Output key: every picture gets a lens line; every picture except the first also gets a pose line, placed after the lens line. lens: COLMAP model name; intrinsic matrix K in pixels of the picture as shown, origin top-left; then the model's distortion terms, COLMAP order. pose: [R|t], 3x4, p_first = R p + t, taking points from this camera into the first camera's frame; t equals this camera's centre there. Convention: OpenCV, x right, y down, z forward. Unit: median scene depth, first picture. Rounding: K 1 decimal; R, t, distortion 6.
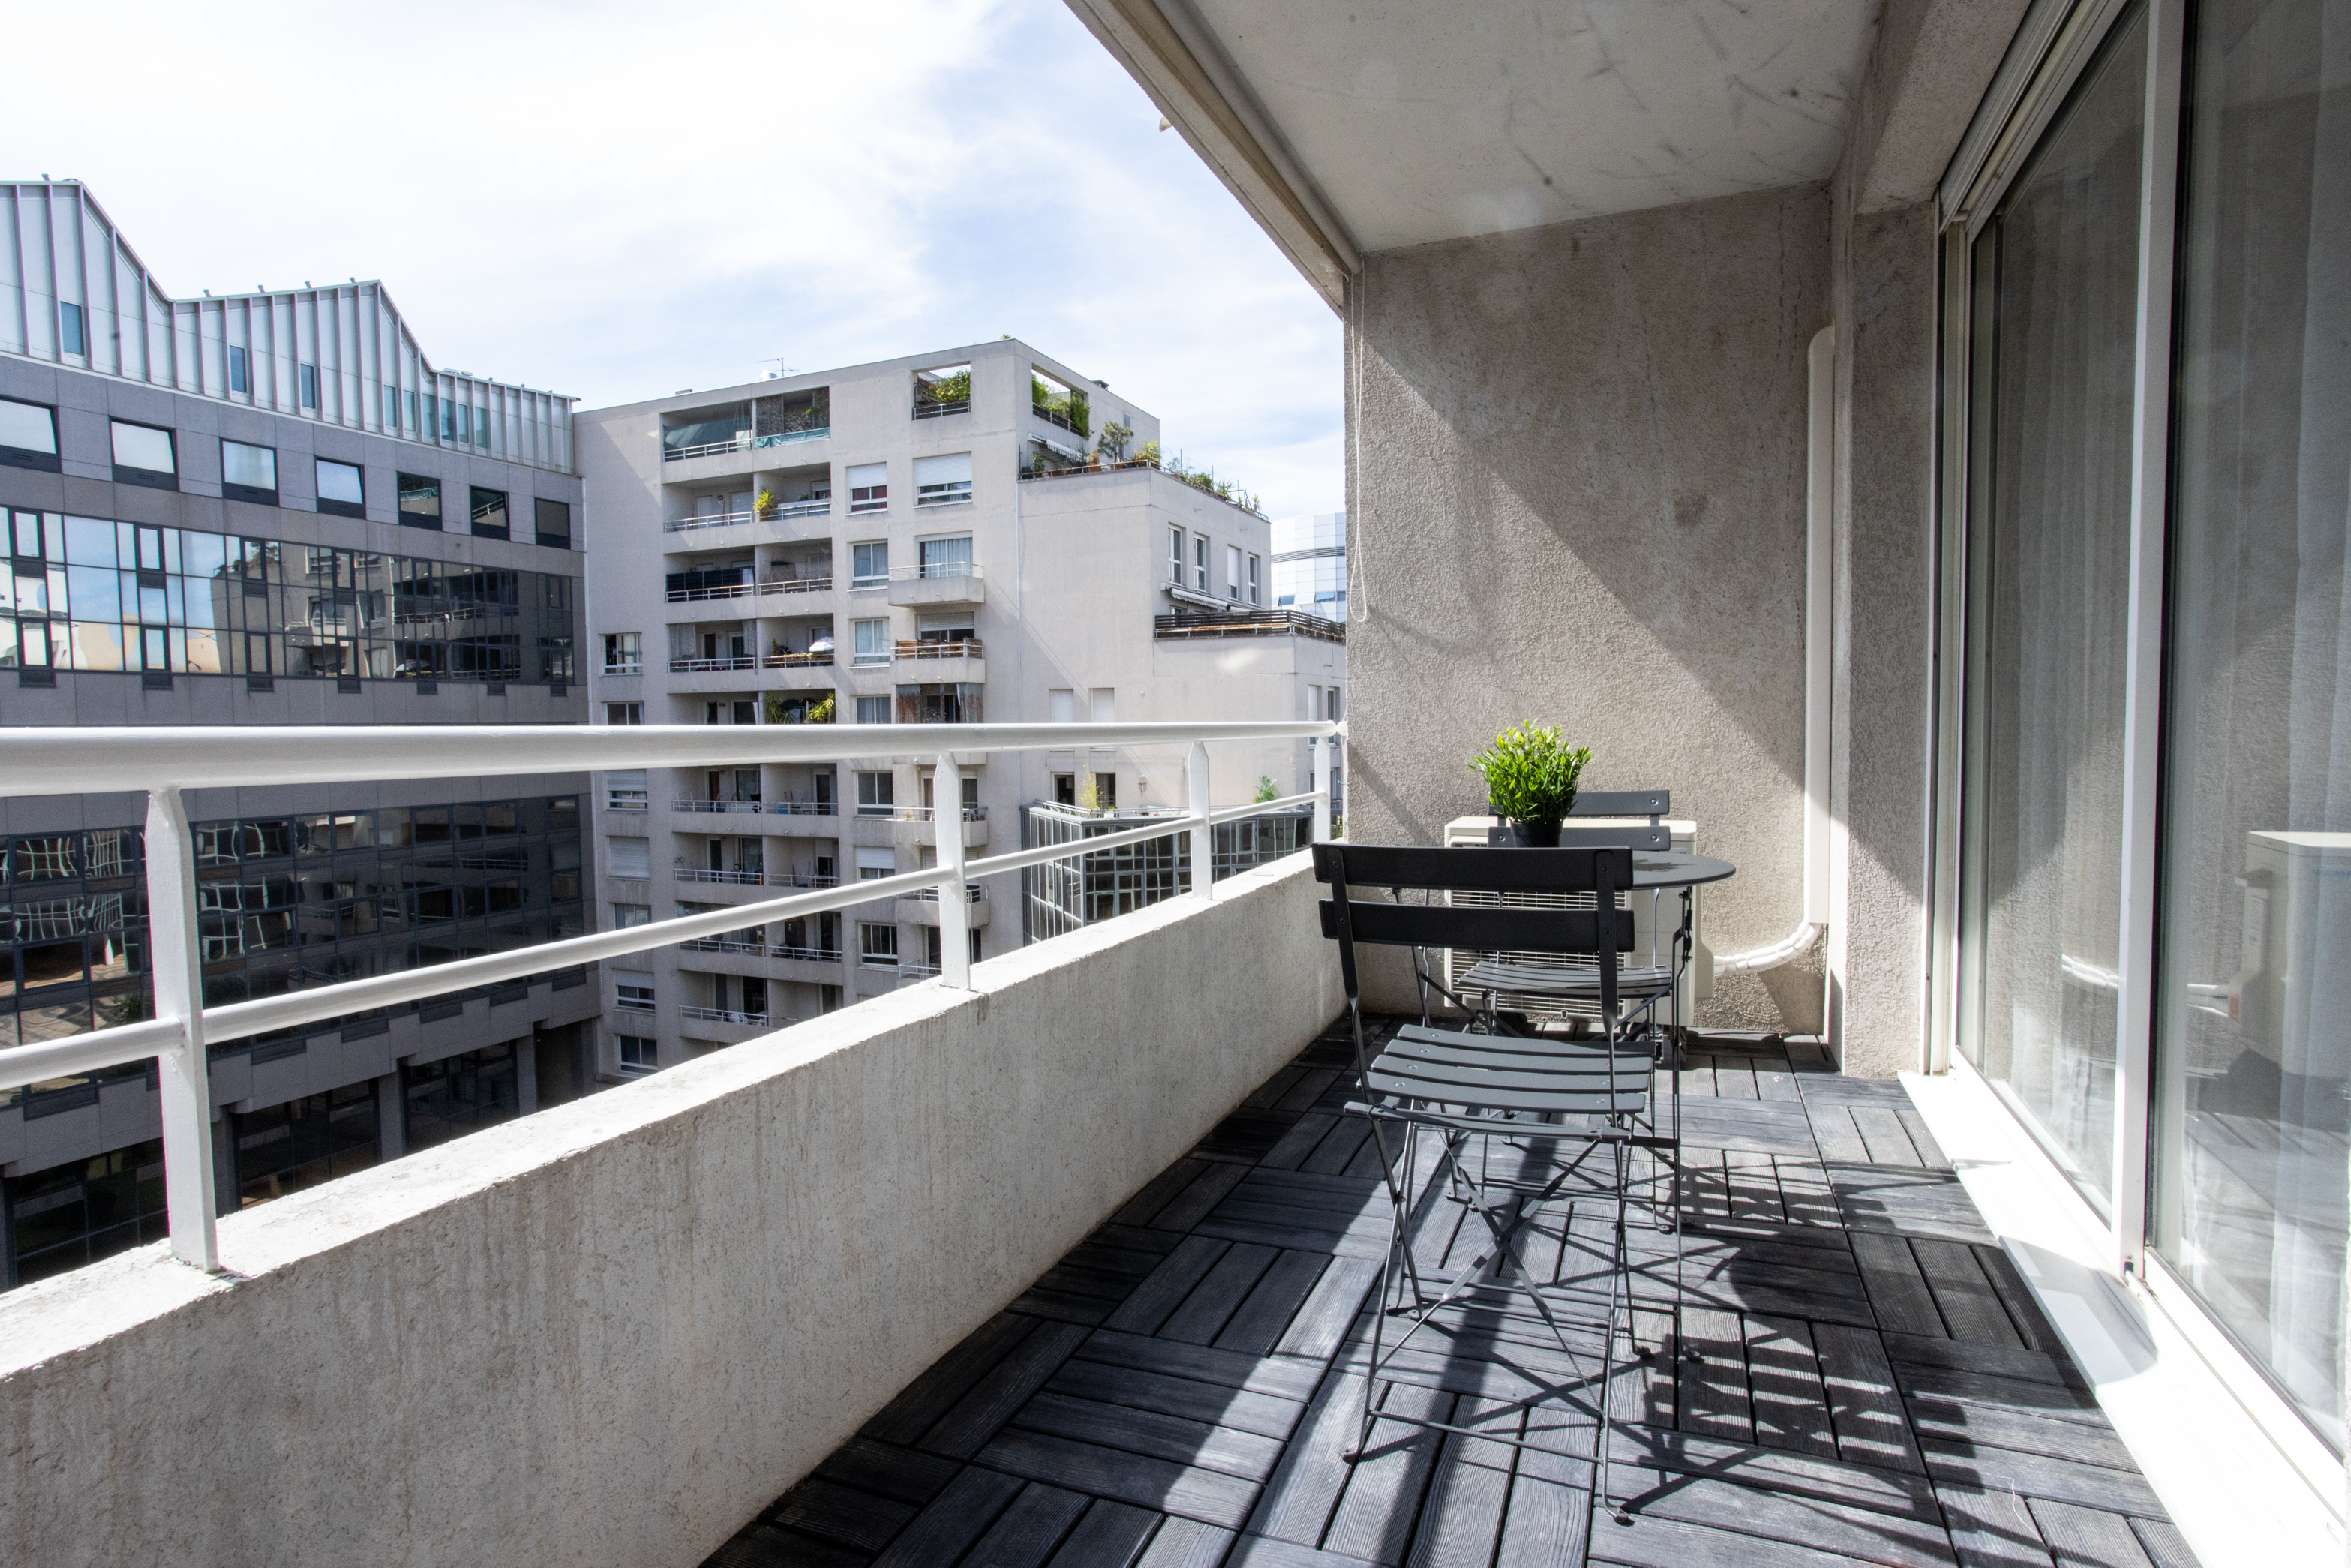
lens RADIAL K [[1167.8, 0, 1181.6], [0, 1167.8, 767.1], [0, 0, 1]] dist [-0.049863, 0.039634]
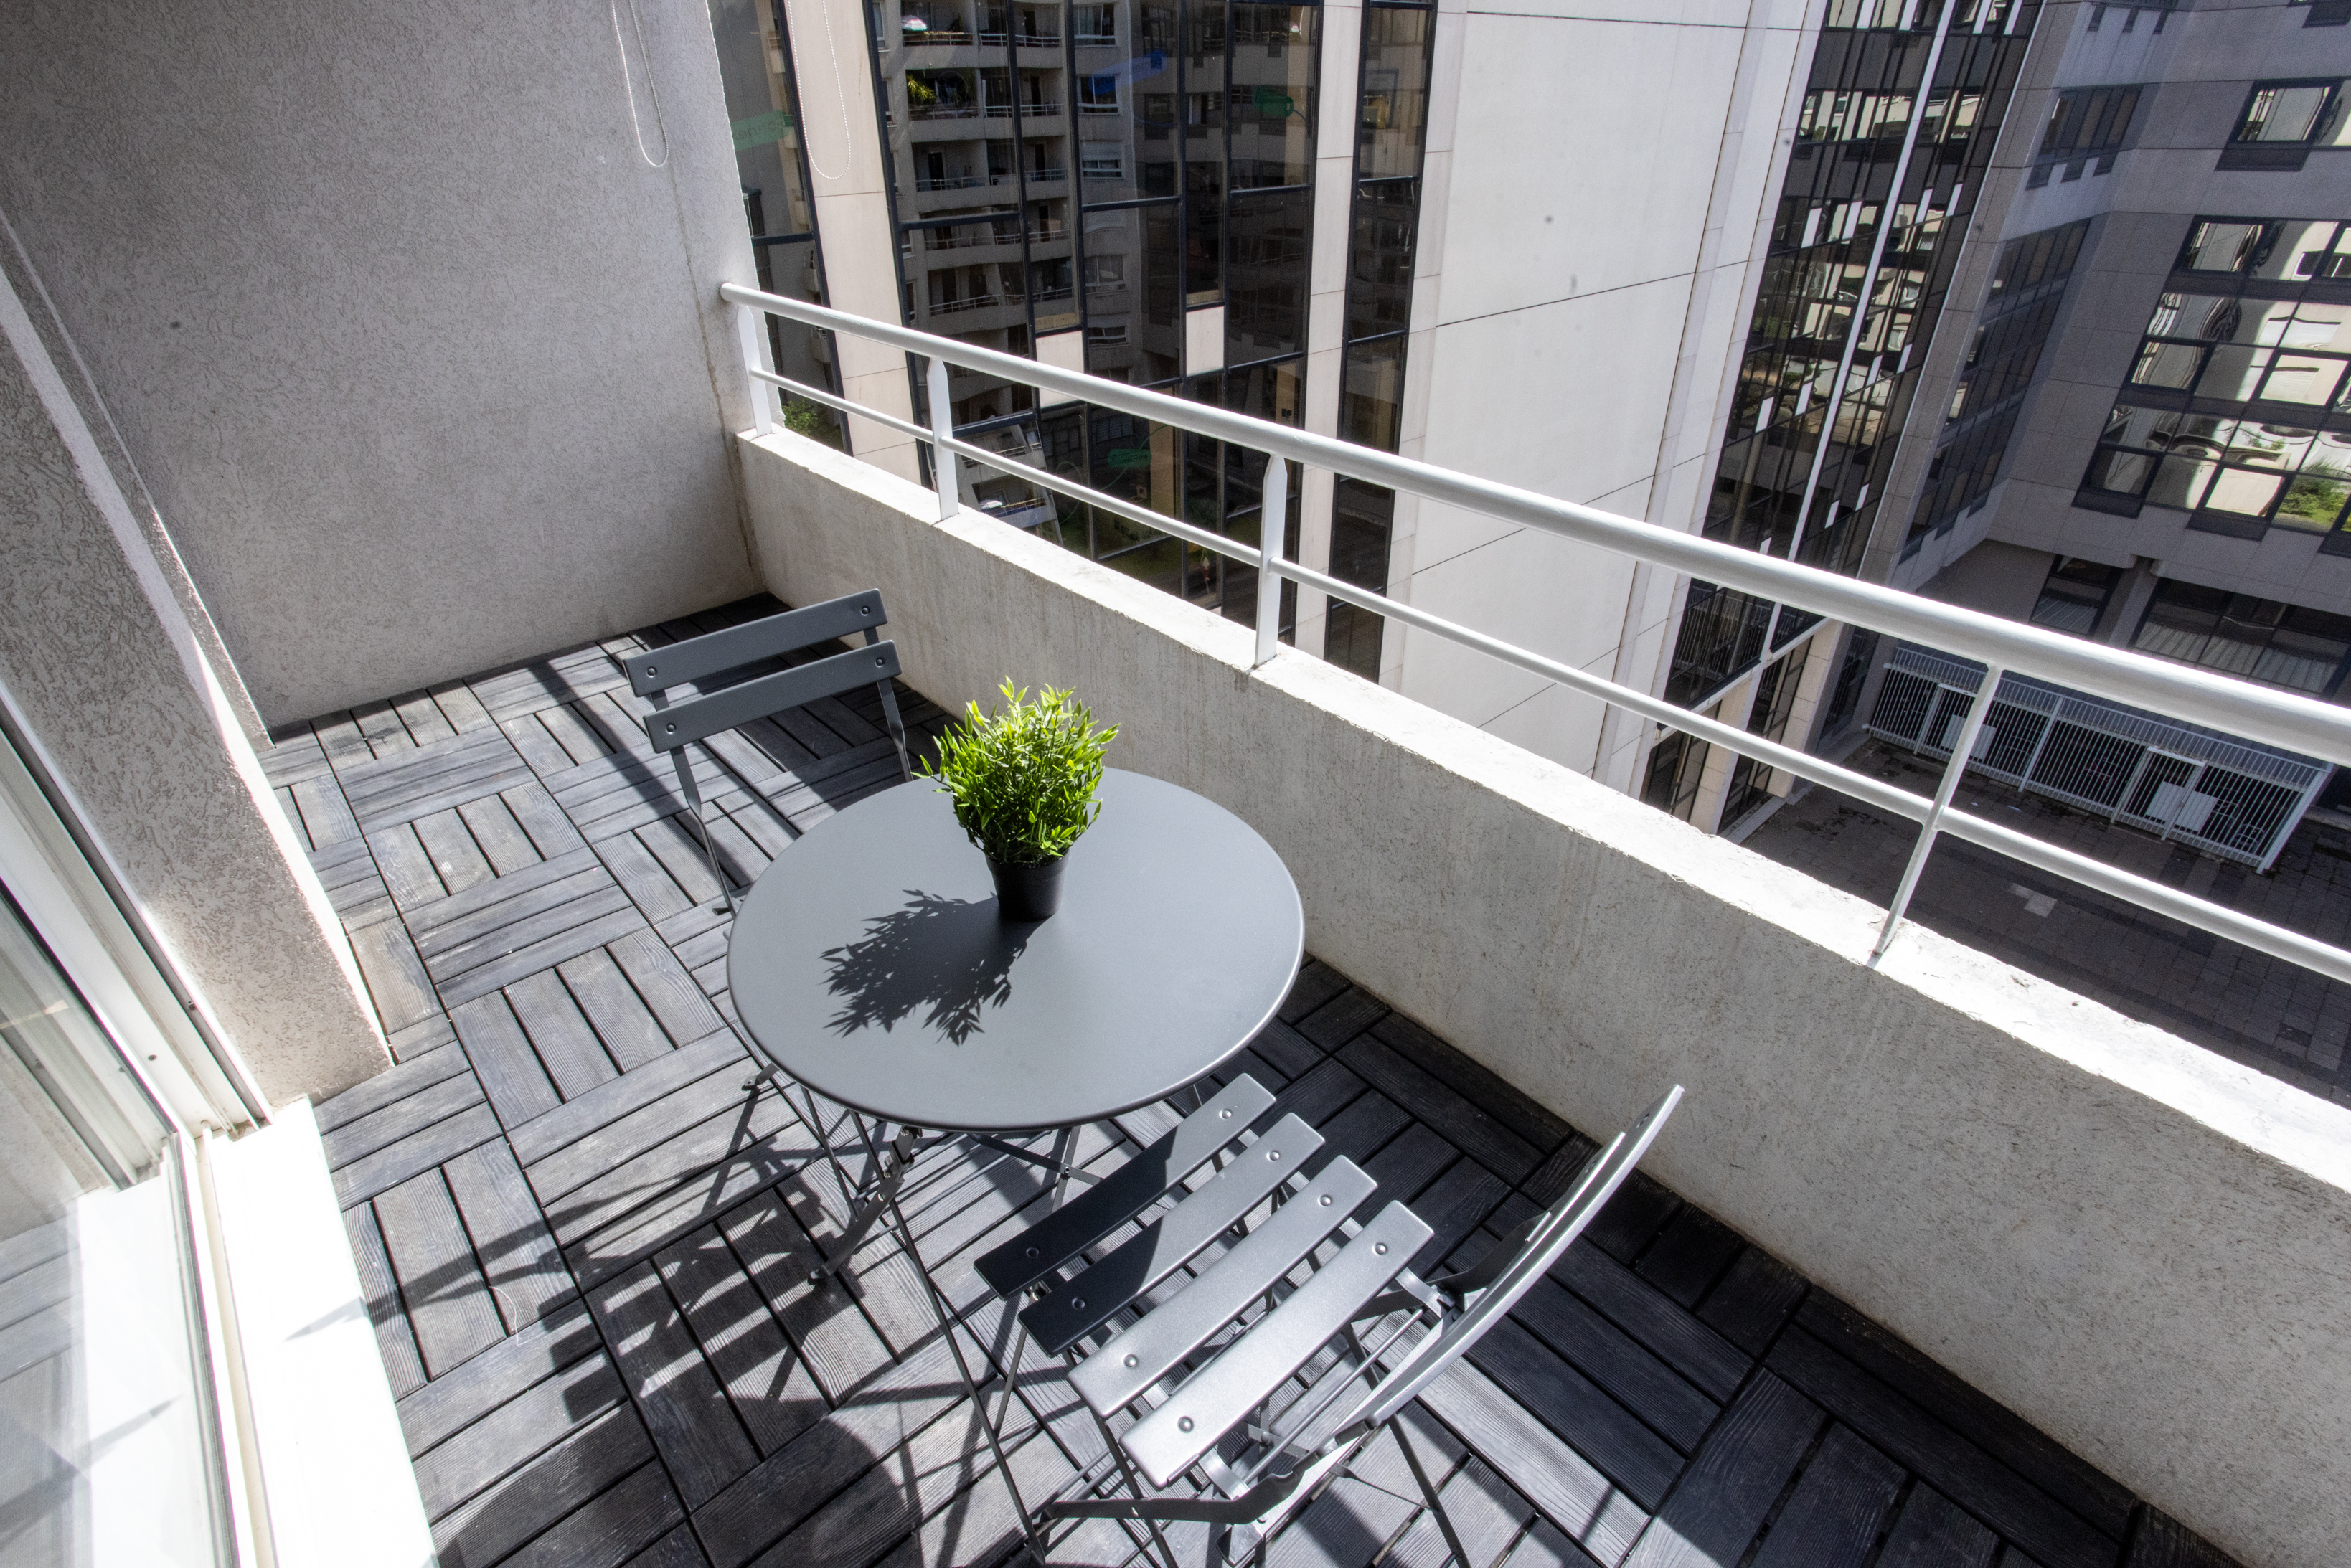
lens RADIAL K [[1167.7, 0, 1181.6], [0, 1167.7, 767.1], [0, 0, 1]] dist [-0.049863, 0.039634]
pose [[-0.426847, 0.479279, -0.766872, 0.969633], [-0.018913, 0.843089, 0.537441, -0.420450], [0.904126, 0.243909, -0.350806, 1.720932]]
